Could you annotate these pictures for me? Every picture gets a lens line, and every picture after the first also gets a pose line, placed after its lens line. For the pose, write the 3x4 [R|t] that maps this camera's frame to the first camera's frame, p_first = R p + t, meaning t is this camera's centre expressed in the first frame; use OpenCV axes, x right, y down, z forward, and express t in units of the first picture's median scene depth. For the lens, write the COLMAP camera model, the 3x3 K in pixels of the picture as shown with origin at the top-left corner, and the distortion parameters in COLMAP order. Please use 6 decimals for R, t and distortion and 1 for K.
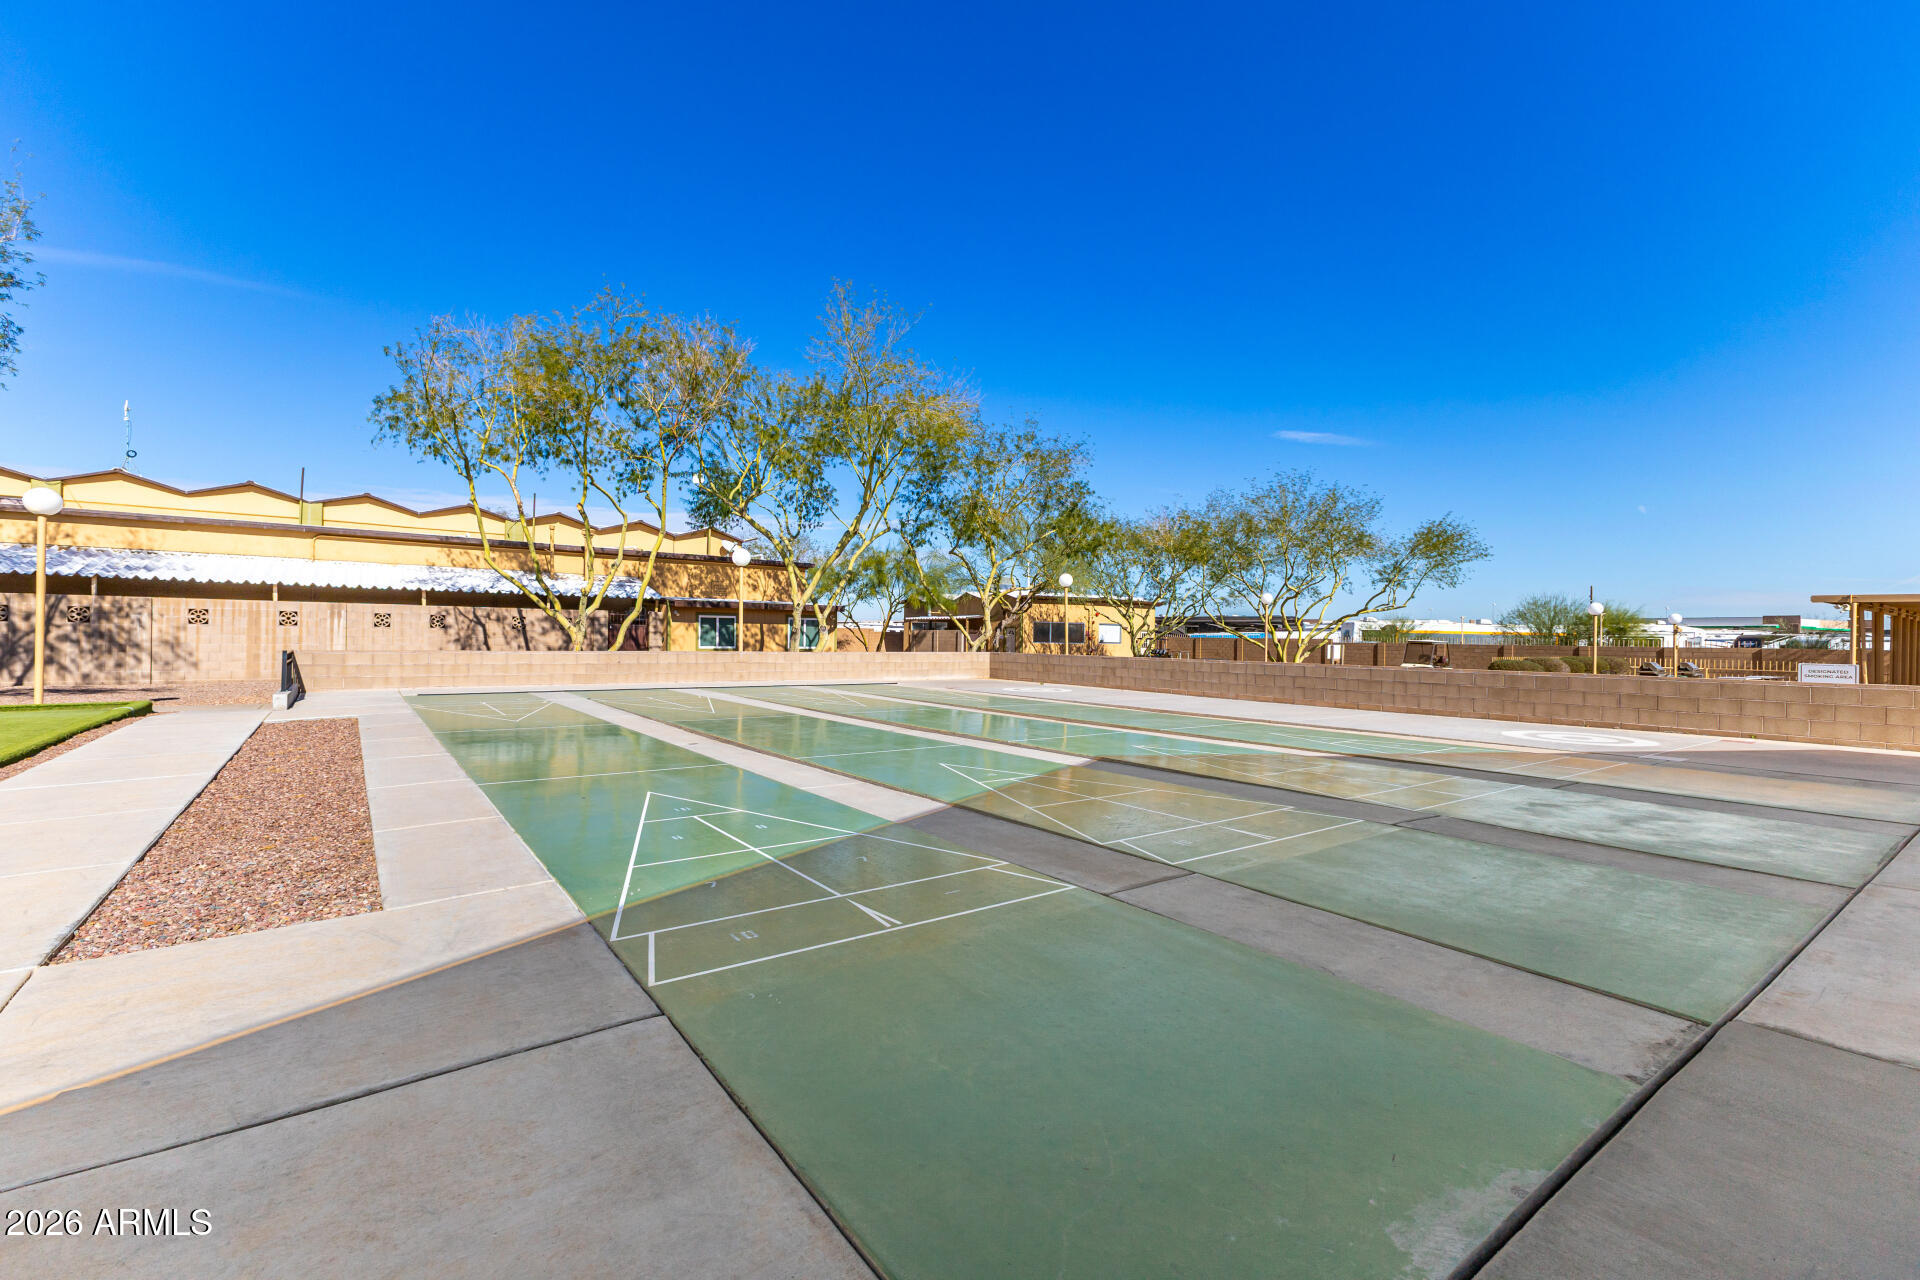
lens RADIAL K [[828.2, 0, 962.5], [0, 828.2, 637.4], [0, 0, 1]] dist [-0.000271, -0.000024]
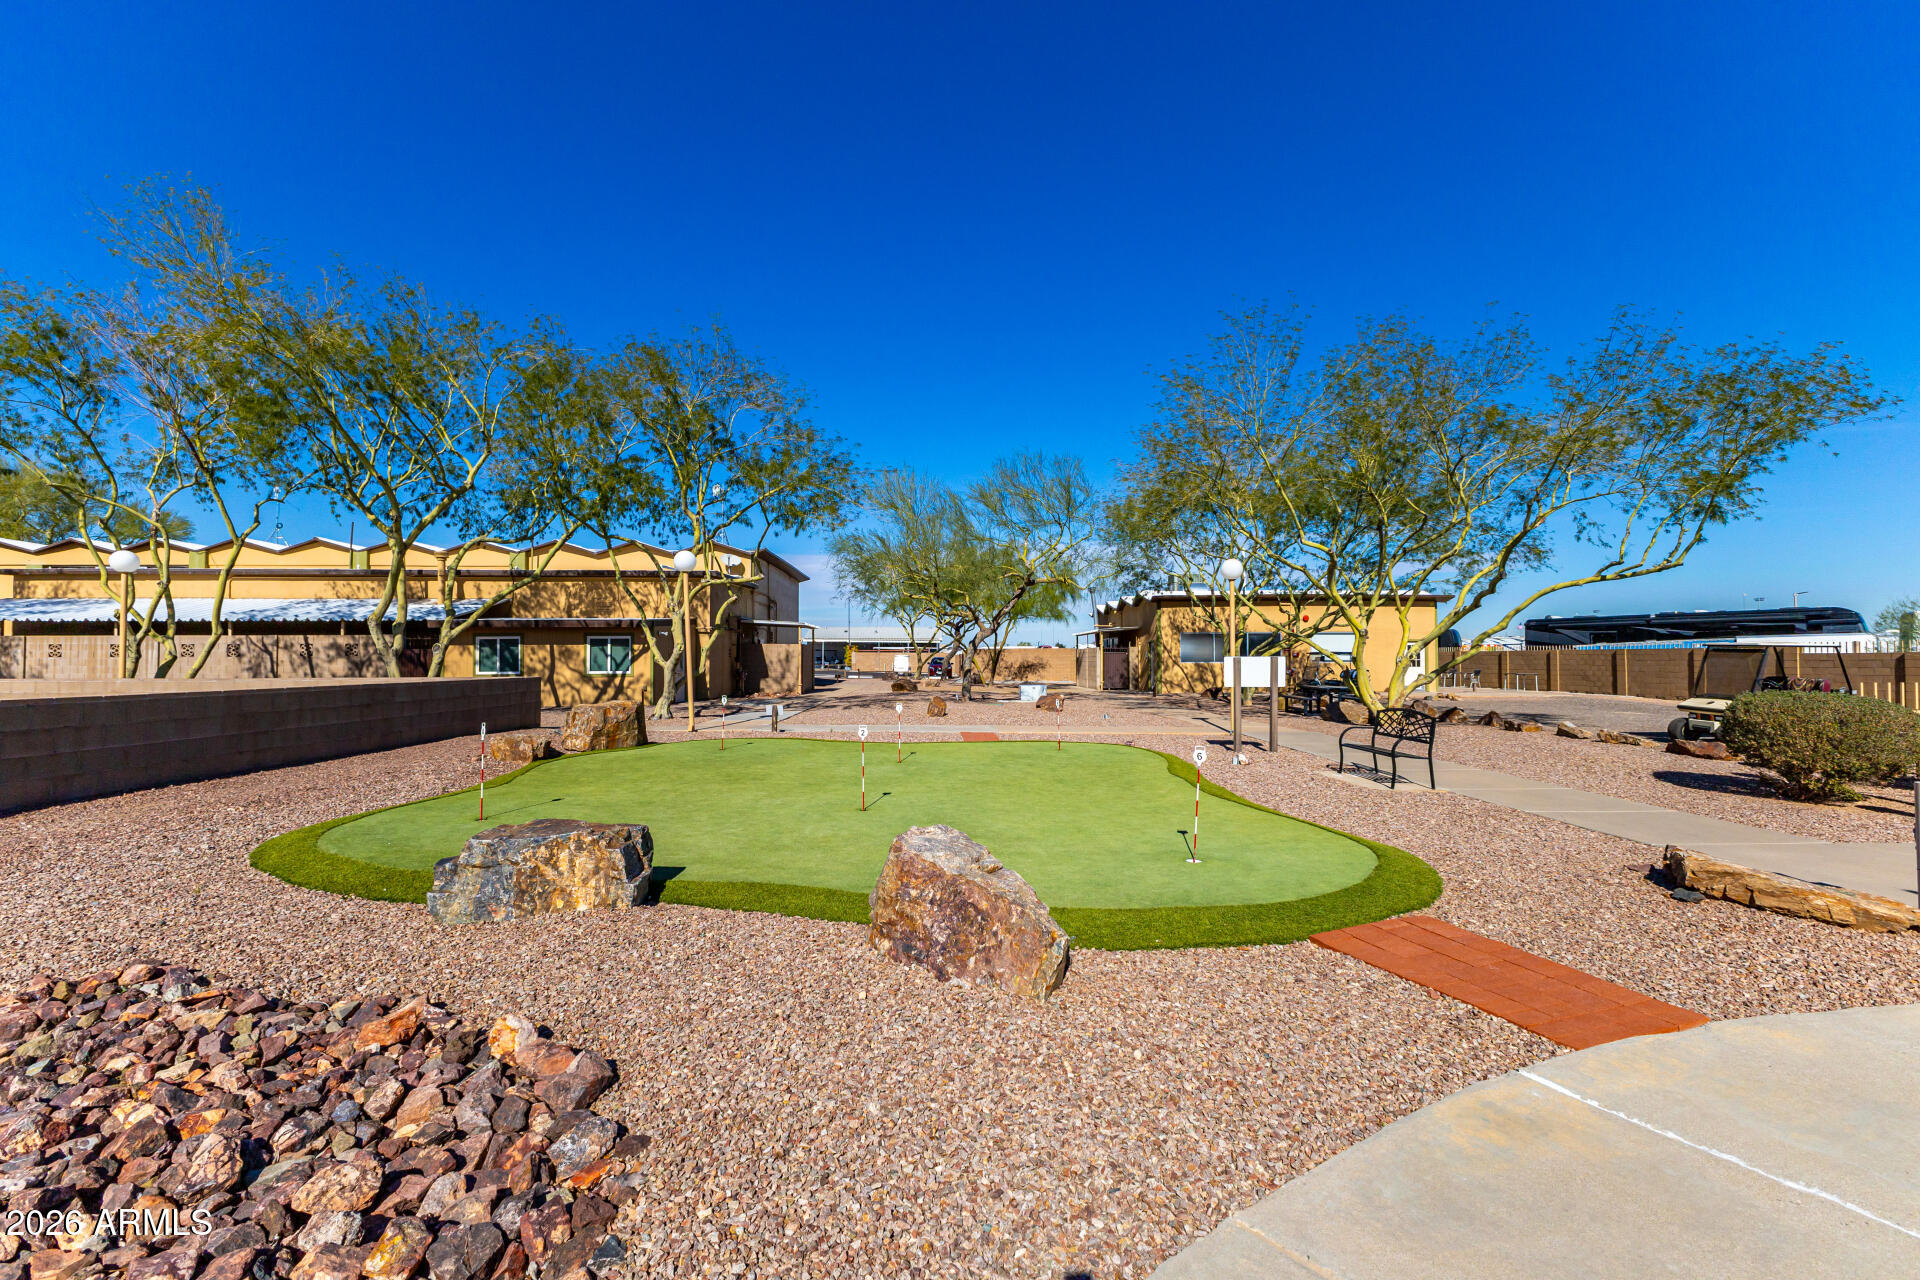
lens RADIAL K [[828.2, 0, 946.8], [0, 828.2, 644.4], [0, 0, 1]] dist [-0.000271, -0.000024]
pose [[0.818181, -0.024149, -0.574453, 0.653963], [0.012912, 0.999637, -0.023633, 0.008661], [0.574815, 0.011918, 0.818196, 0.620521]]
